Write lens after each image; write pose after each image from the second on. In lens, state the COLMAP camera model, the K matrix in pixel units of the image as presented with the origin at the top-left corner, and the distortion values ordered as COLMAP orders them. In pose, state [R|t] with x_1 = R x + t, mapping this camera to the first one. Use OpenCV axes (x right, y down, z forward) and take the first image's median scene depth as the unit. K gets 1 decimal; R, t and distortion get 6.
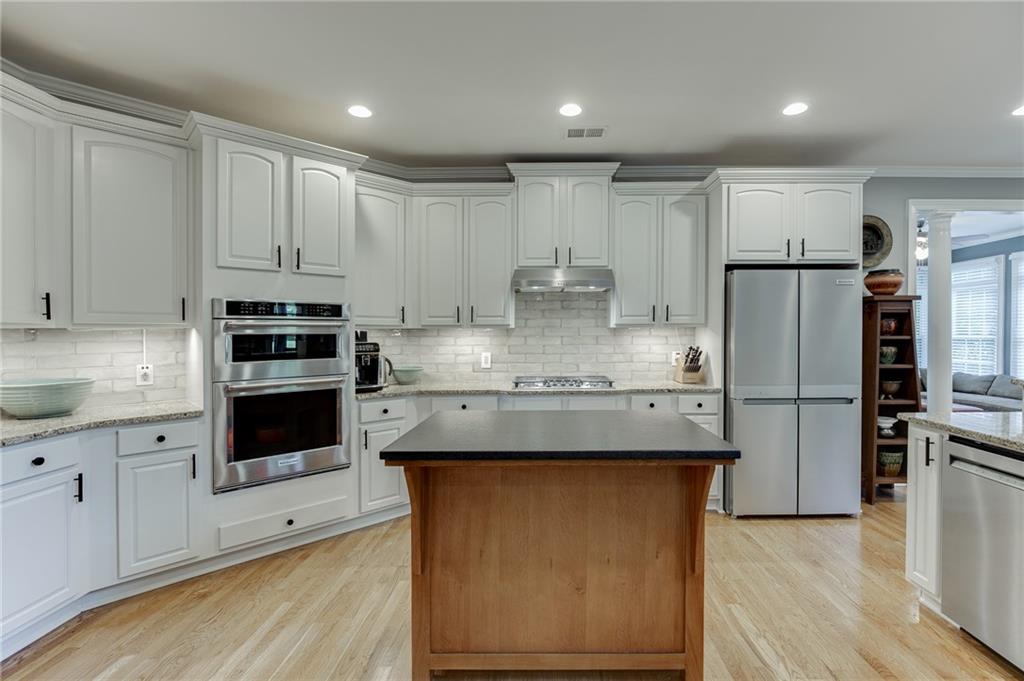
lens RADIAL K [[460.7, 0, 509.3], [0, 460.7, 334.7], [0, 0, 1]] dist [-0.002489, 0.001202]
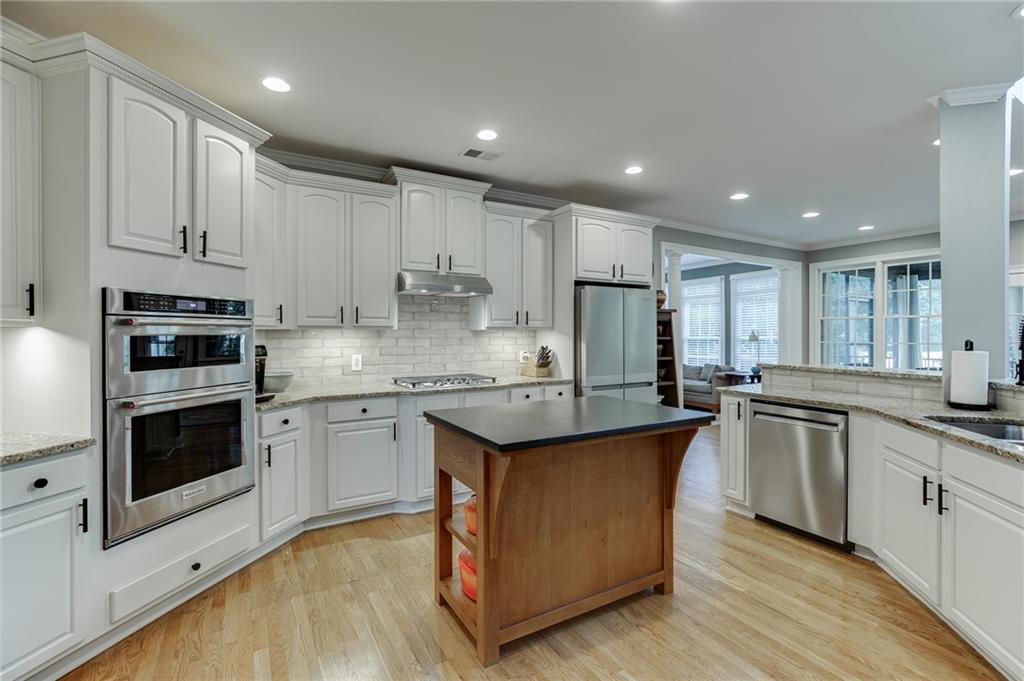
lens RADIAL K [[460.7, 0, 476.8], [0, 460.7, 332.1], [0, 0, 1]] dist [-0.002489, 0.001202]
pose [[0.871428, 0.004794, 0.490500, -0.405660], [-0.000002, 0.999952, -0.009771, 0.000740], [-0.490523, 0.008514, 0.871387, 0.041195]]
